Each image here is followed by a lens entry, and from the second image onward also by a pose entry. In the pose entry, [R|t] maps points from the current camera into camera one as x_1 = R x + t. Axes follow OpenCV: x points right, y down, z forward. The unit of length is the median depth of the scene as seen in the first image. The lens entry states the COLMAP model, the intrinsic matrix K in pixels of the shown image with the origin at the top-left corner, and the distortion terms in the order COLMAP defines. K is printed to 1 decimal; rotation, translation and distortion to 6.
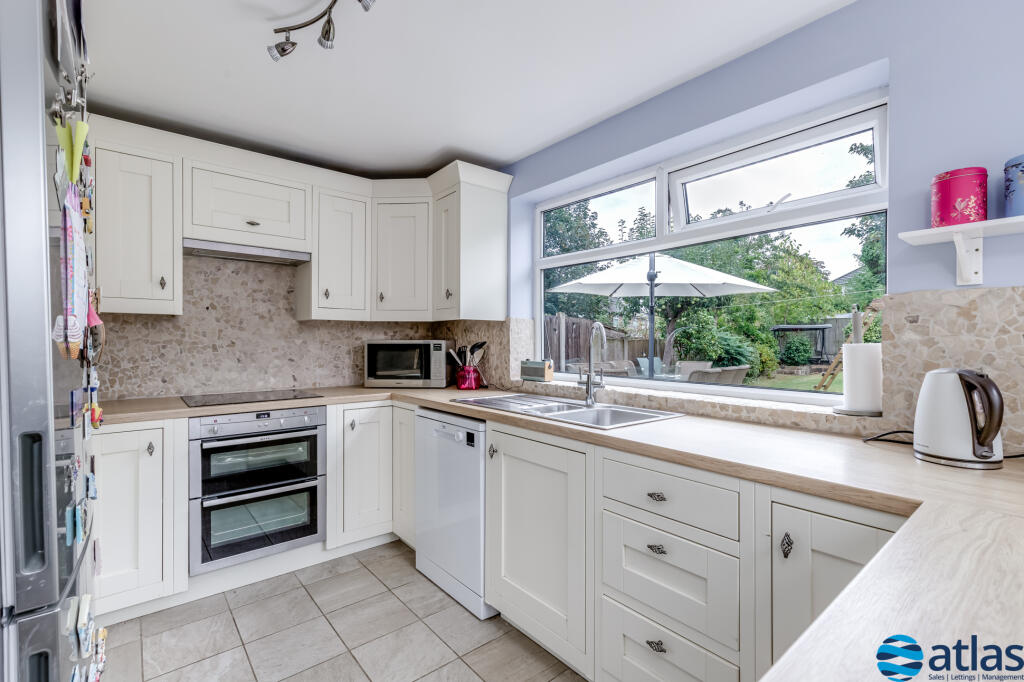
lens RADIAL K [[455.2, 0, 512.0], [0, 455.2, 341.0], [0, 0, 1]] dist [0.000520, 0.000012]
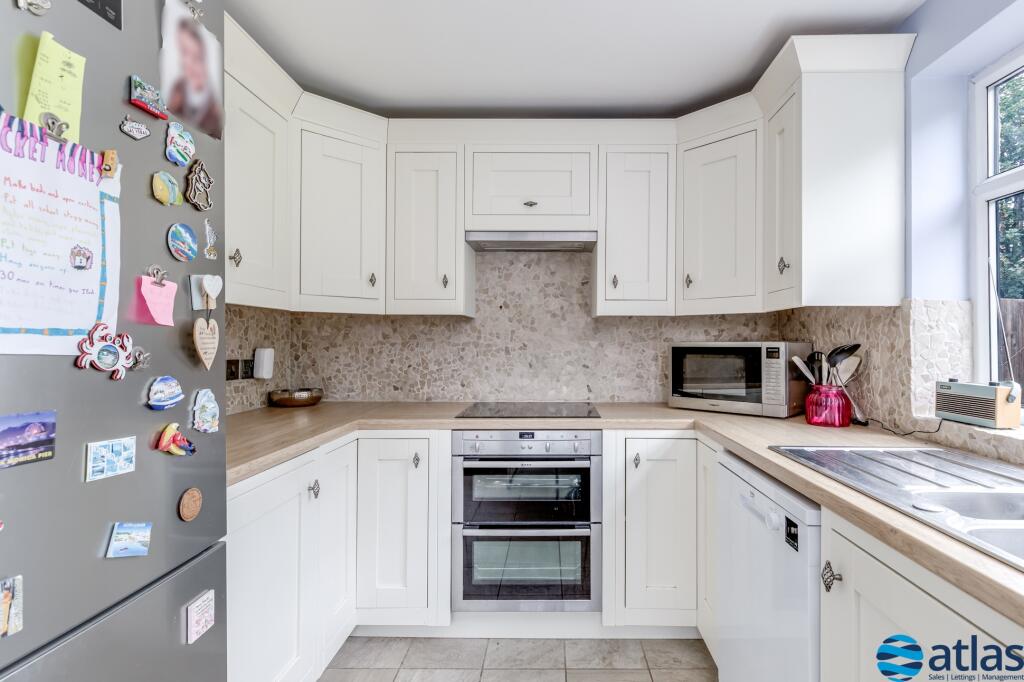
lens RADIAL K [[534.2, 0, 512.1], [0, 534.2, 336.5], [0, 0, 1]] dist [-0.002073, -0.000198]
pose [[0.768175, -0.008105, -0.640188, 0.034694], [0.000464, 0.999927, -0.012102, -0.000345], [0.640240, 0.008999, 0.768123, 0.207724]]
